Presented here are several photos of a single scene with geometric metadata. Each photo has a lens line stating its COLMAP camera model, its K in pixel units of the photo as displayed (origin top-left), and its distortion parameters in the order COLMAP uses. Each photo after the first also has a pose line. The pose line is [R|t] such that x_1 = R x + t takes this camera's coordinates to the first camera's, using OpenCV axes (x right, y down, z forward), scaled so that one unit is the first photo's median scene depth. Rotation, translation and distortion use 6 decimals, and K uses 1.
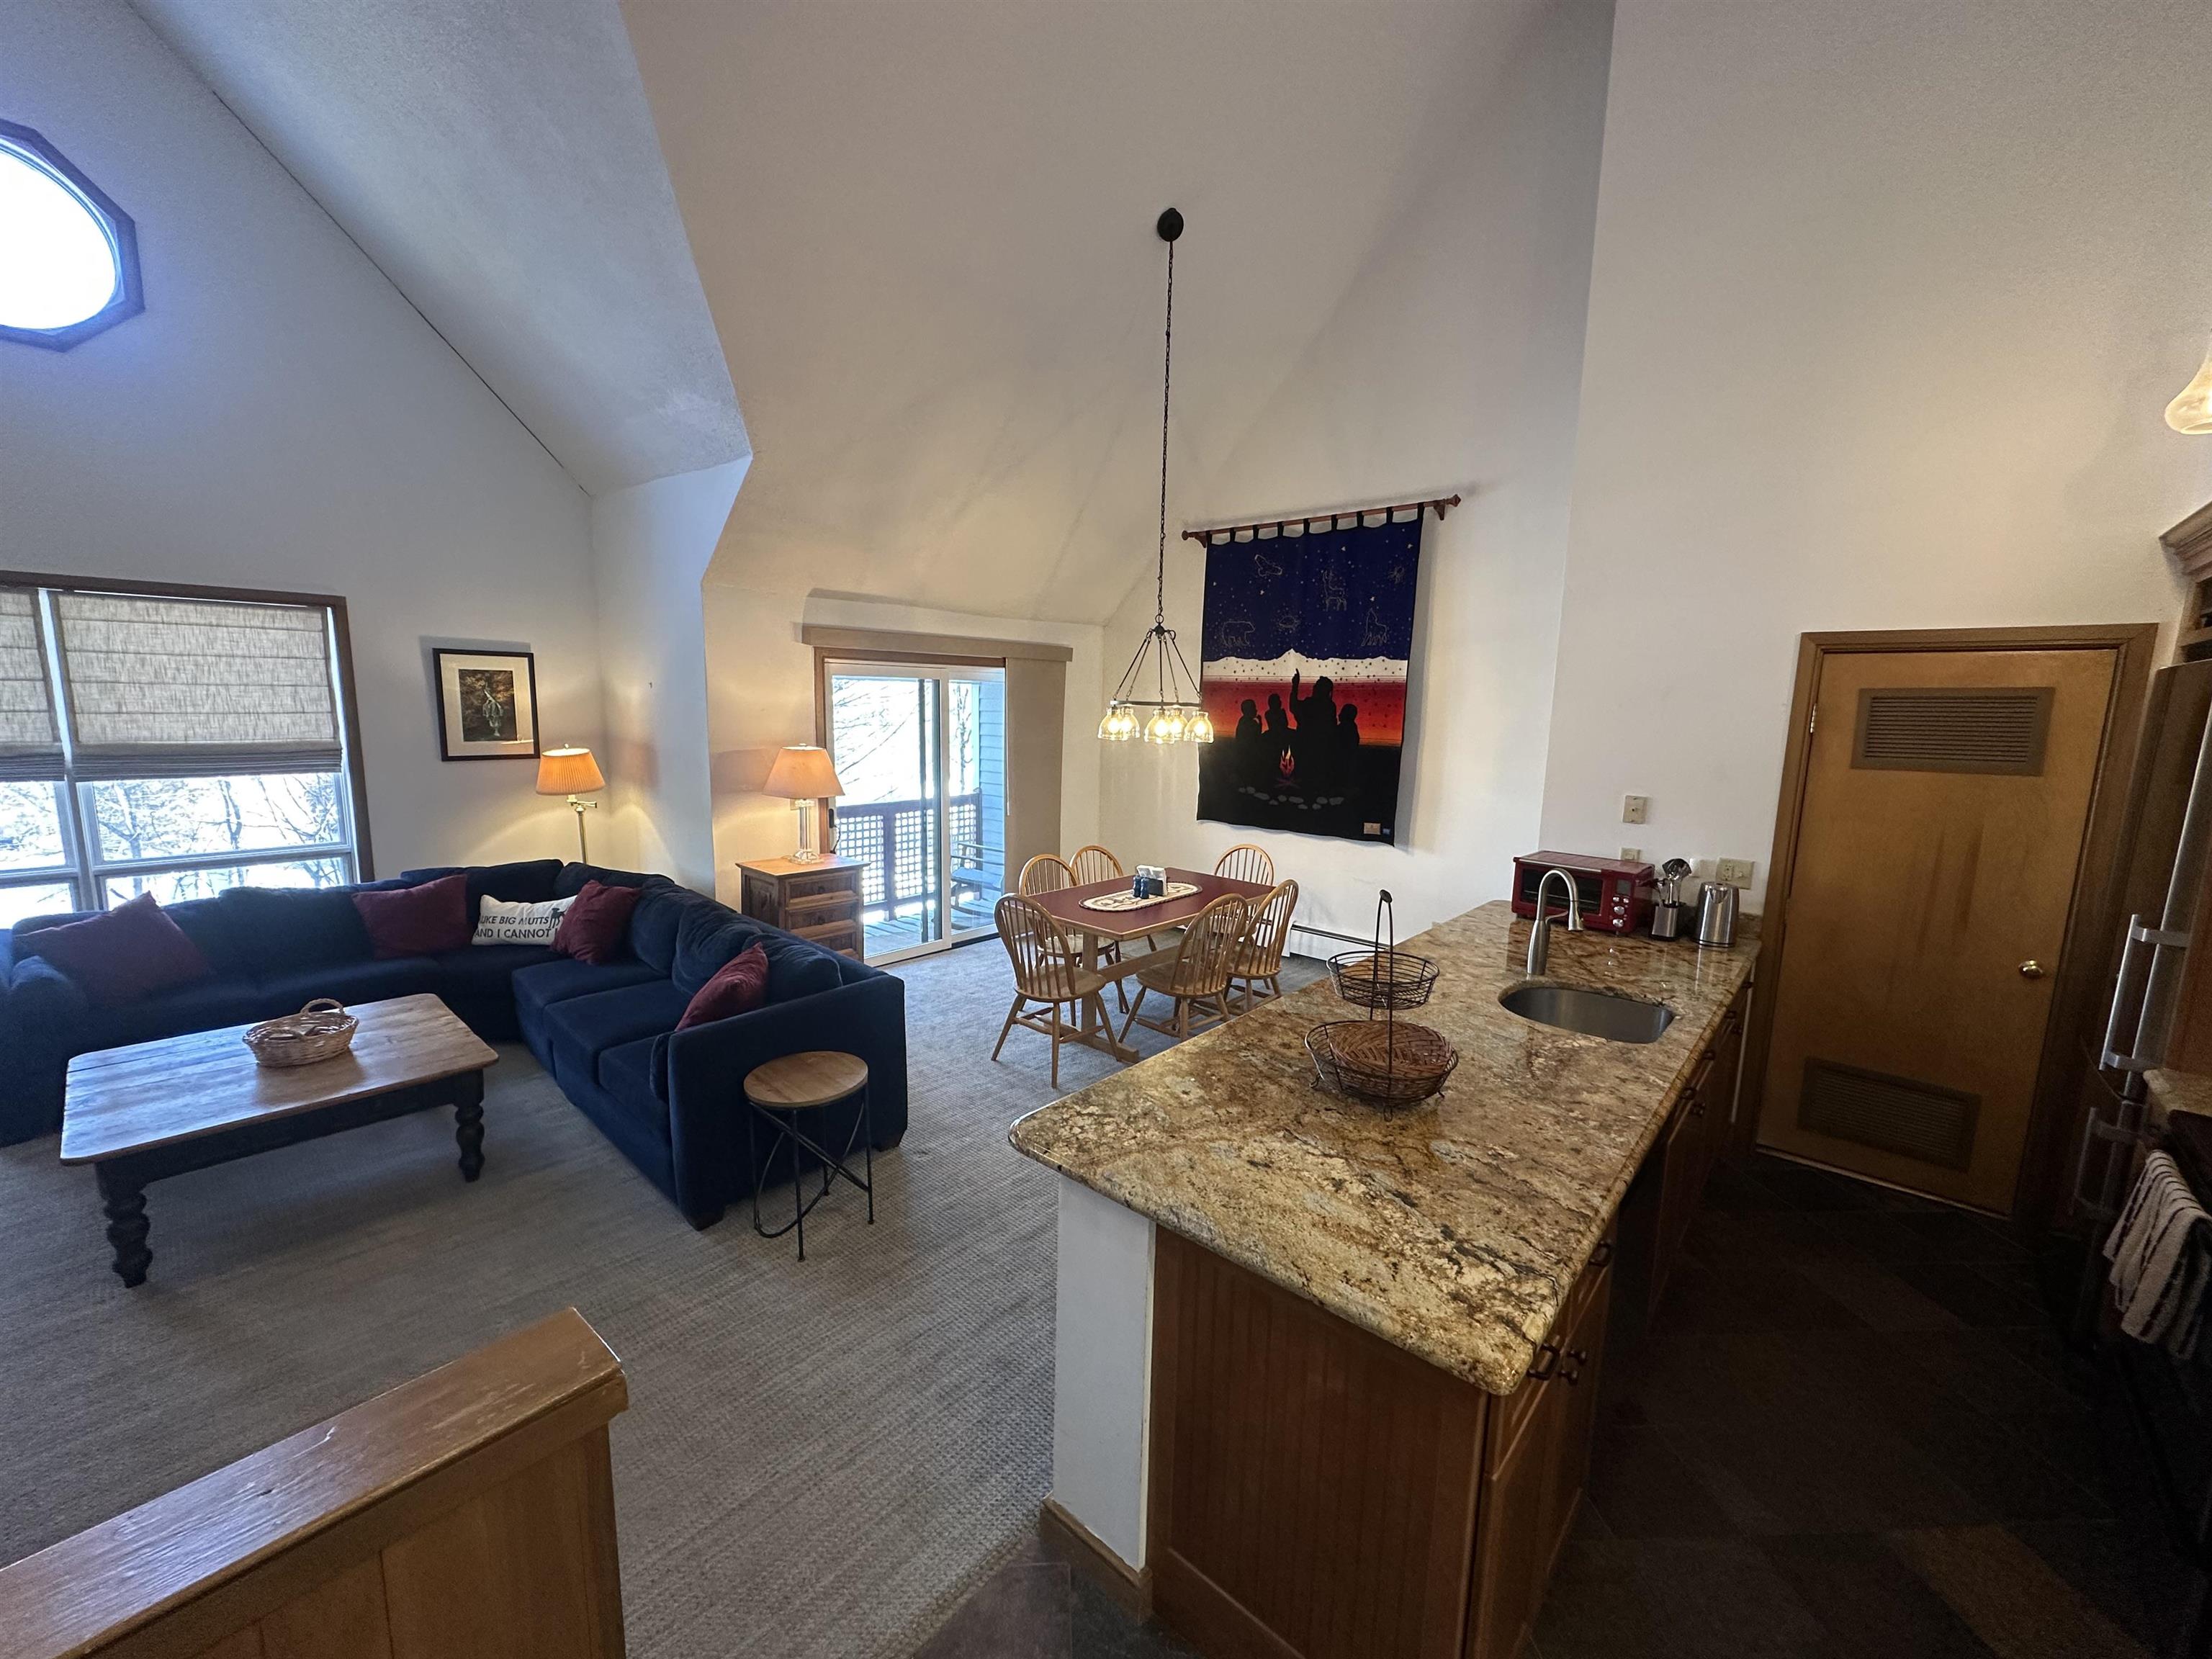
lens RADIAL K [[876.0, 0, 1103.9], [0, 876.0, 833.5], [0, 0, 1]] dist [-0.001211, 0.000678]
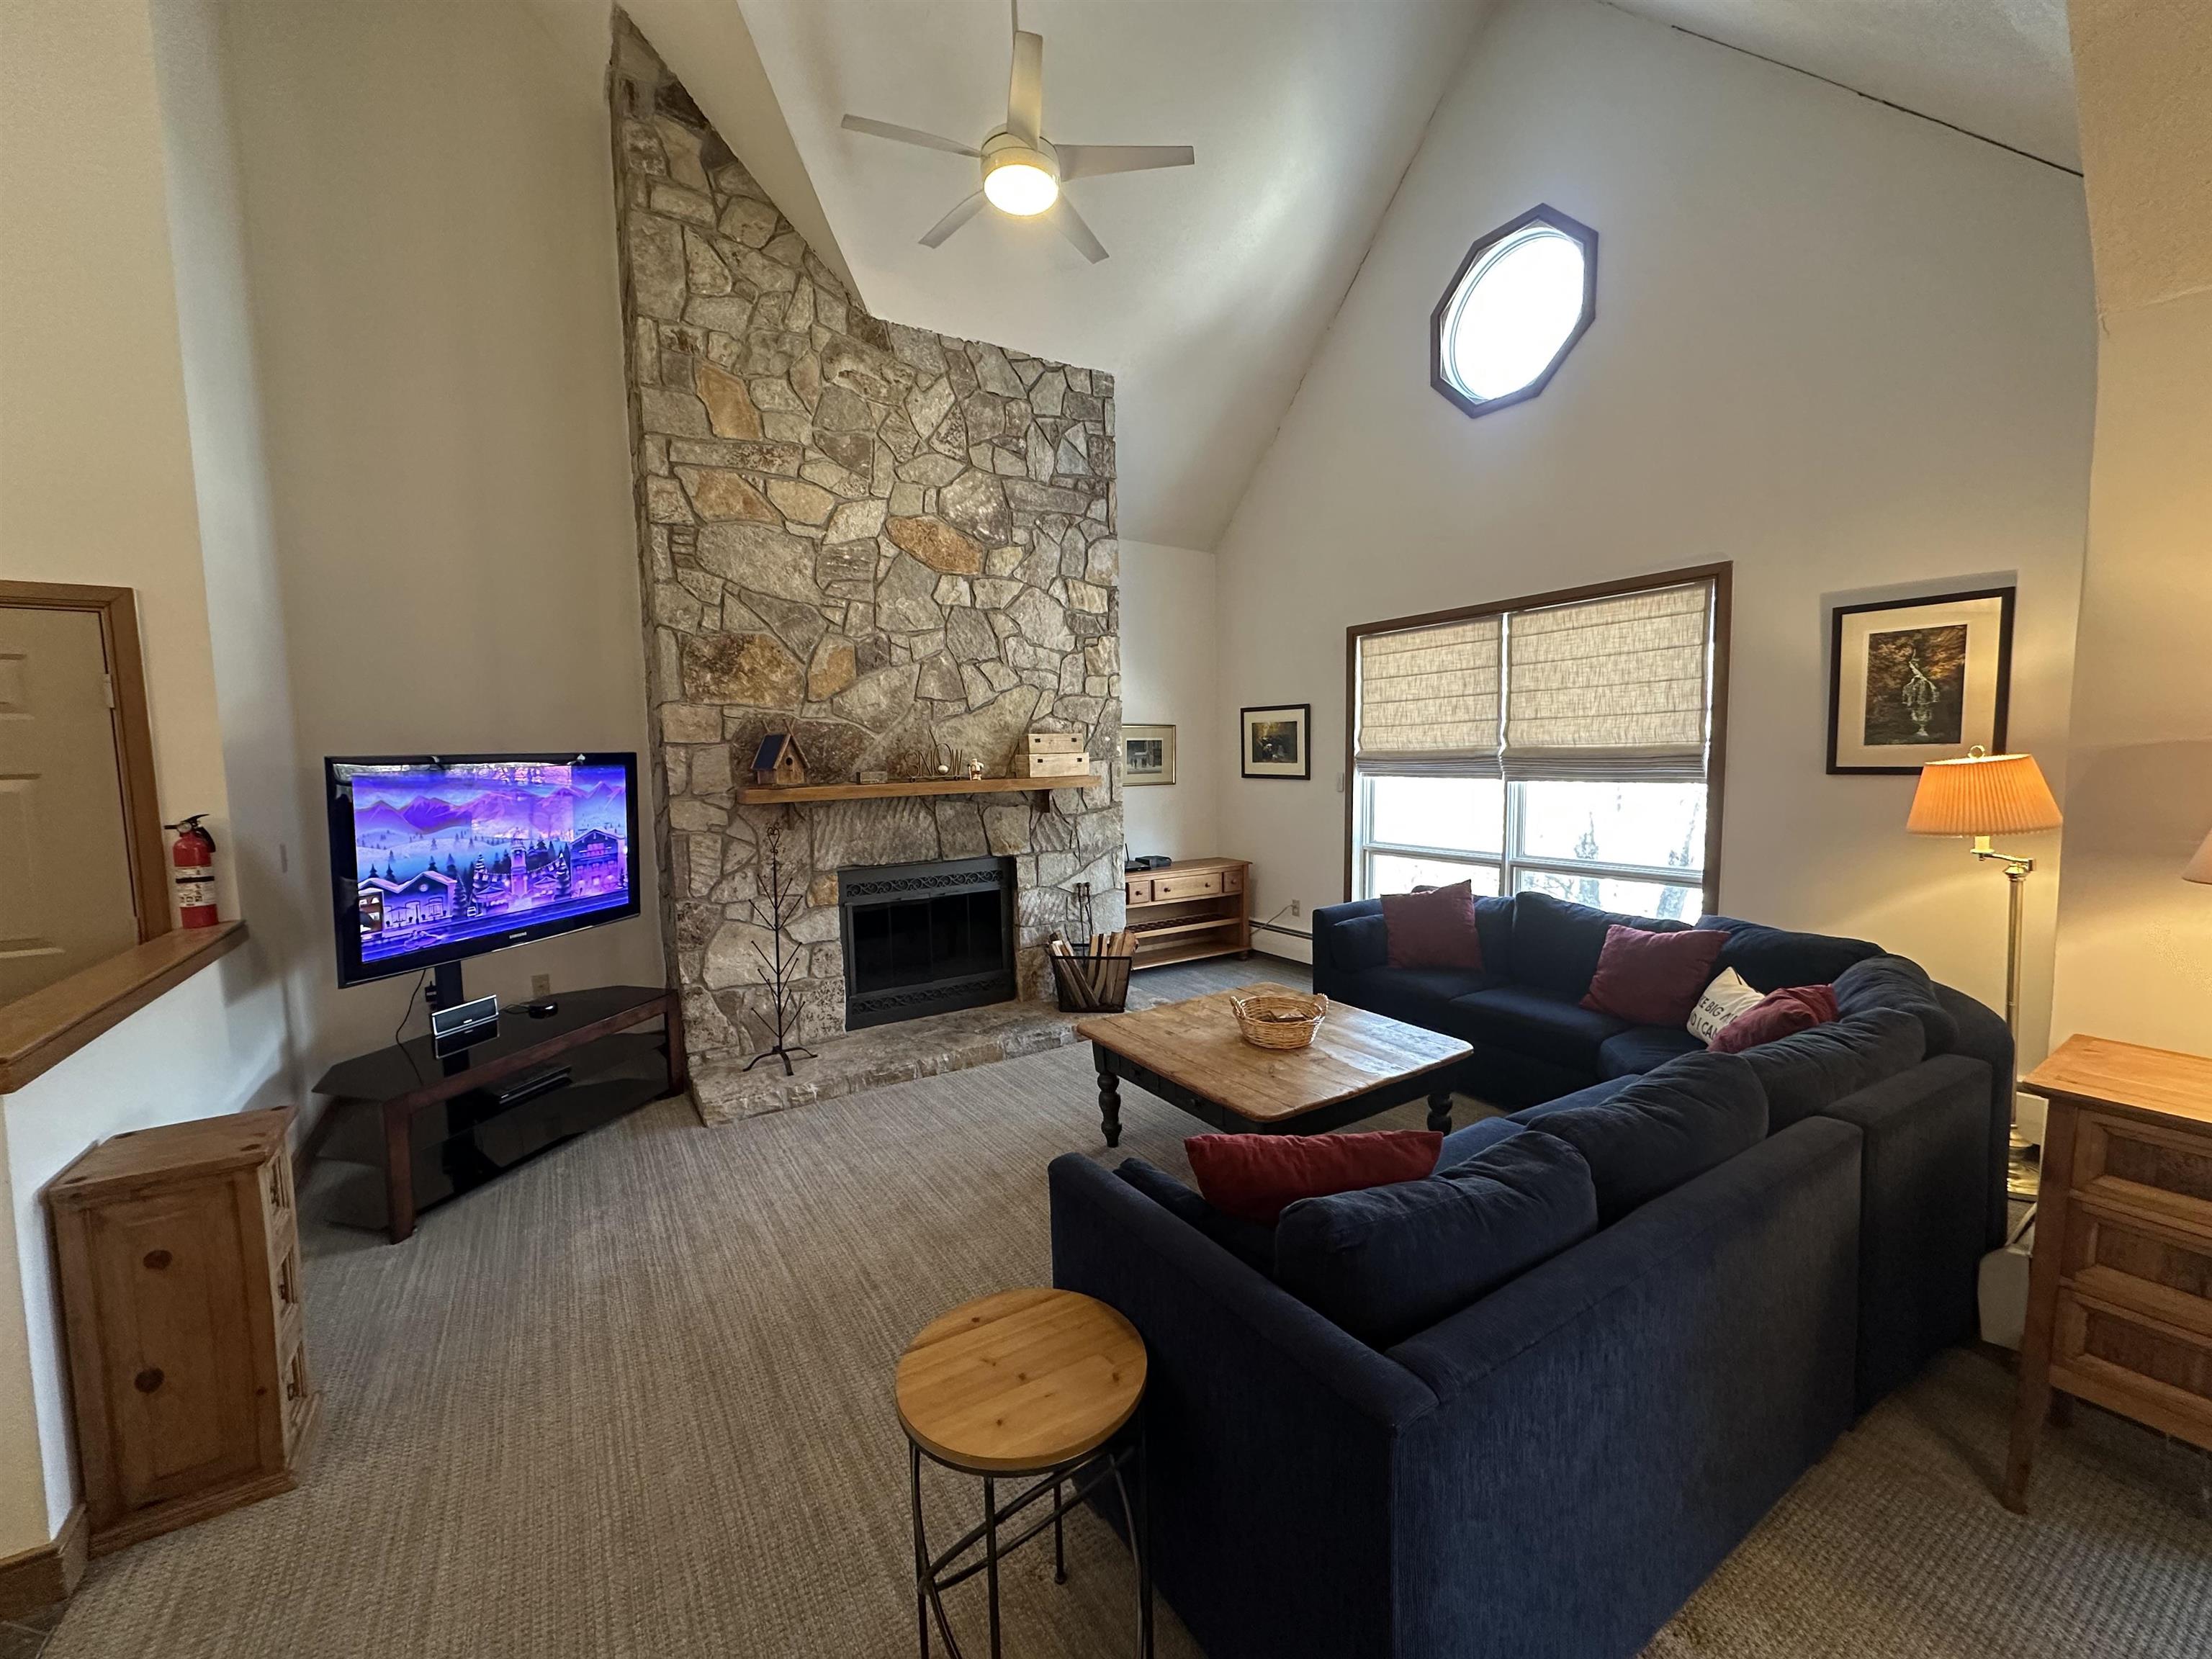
lens RADIAL K [[876.0, 0, 1106.7], [0, 876.0, 830.9], [0, 0, 1]] dist [-0.001211, 0.000678]
pose [[-0.258880, 0.065937, -0.963656, 0.058530], [-0.133077, 0.985718, 0.103197, -0.042330], [0.956698, 0.154957, -0.246408, 0.774755]]
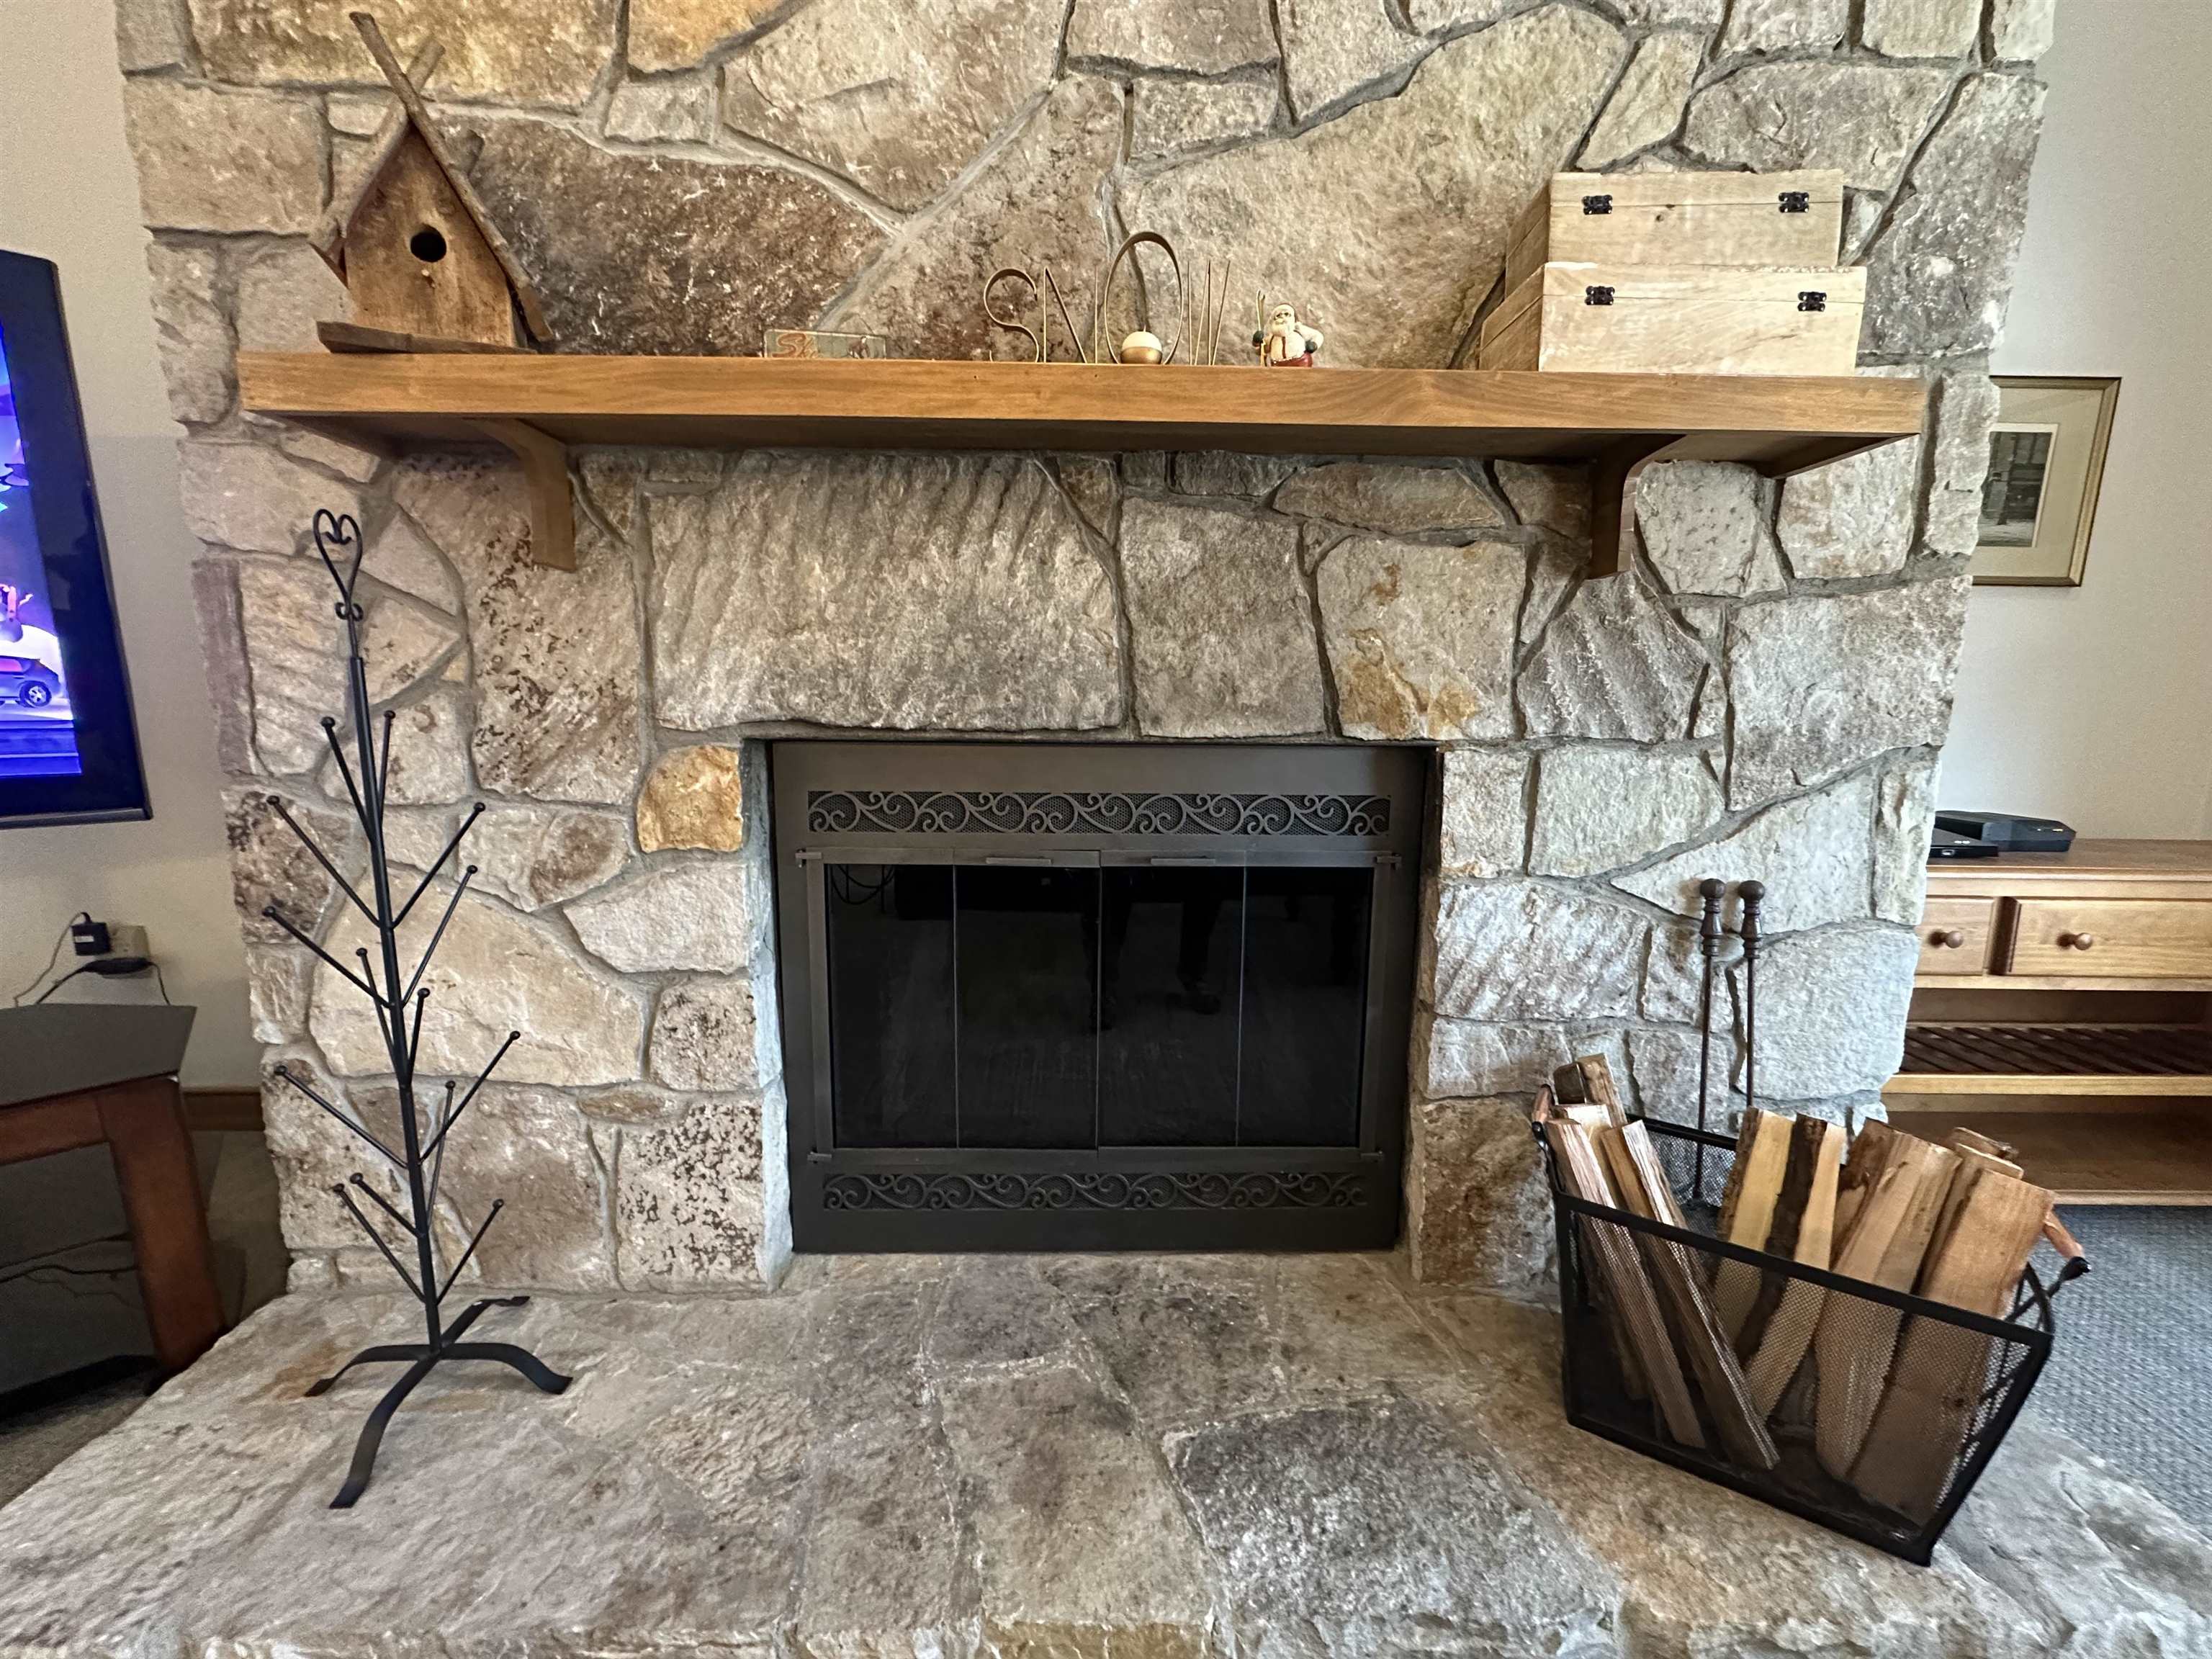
lens RADIAL K [[876.0, 0, 1107.4], [0, 876.0, 828.0], [0, 0, 1]] dist [-0.001211, 0.000678]
pose [[-0.732778, 0.068172, -0.677044, -0.743231], [-0.130220, 0.962531, 0.237858, 0.097768], [0.667891, 0.262462, -0.696444, 0.515521]]
